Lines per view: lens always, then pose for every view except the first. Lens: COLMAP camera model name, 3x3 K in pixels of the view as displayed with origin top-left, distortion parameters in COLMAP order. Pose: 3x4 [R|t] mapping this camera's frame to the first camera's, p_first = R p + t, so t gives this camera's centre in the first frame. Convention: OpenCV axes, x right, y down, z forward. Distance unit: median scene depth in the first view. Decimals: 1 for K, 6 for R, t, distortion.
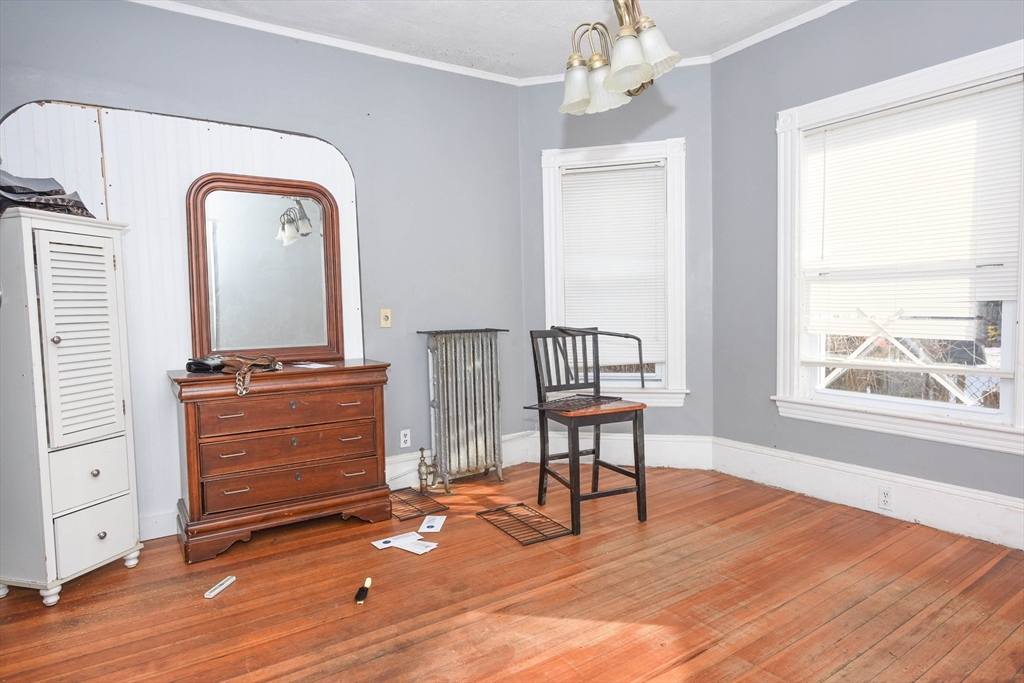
lens RADIAL K [[589.2, 0, 513.5], [0, 589.2, 339.7], [0, 0, 1]] dist [-0.003552, -0.002166]
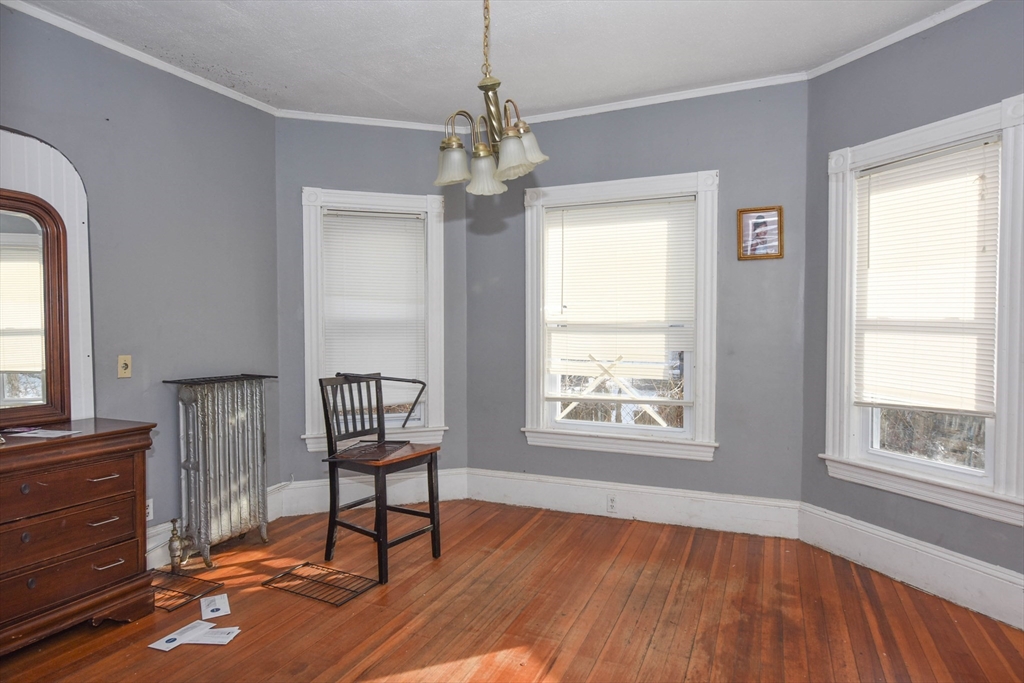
lens RADIAL K [[589.2, 0, 514.6], [0, 589.2, 341.4], [0, 0, 1]] dist [-0.003552, -0.002166]
pose [[0.846155, 0.006095, 0.532902, -0.225655], [0.016810, 0.999132, -0.038119, -0.036100], [-0.532671, 0.041213, 0.845318, 0.017083]]
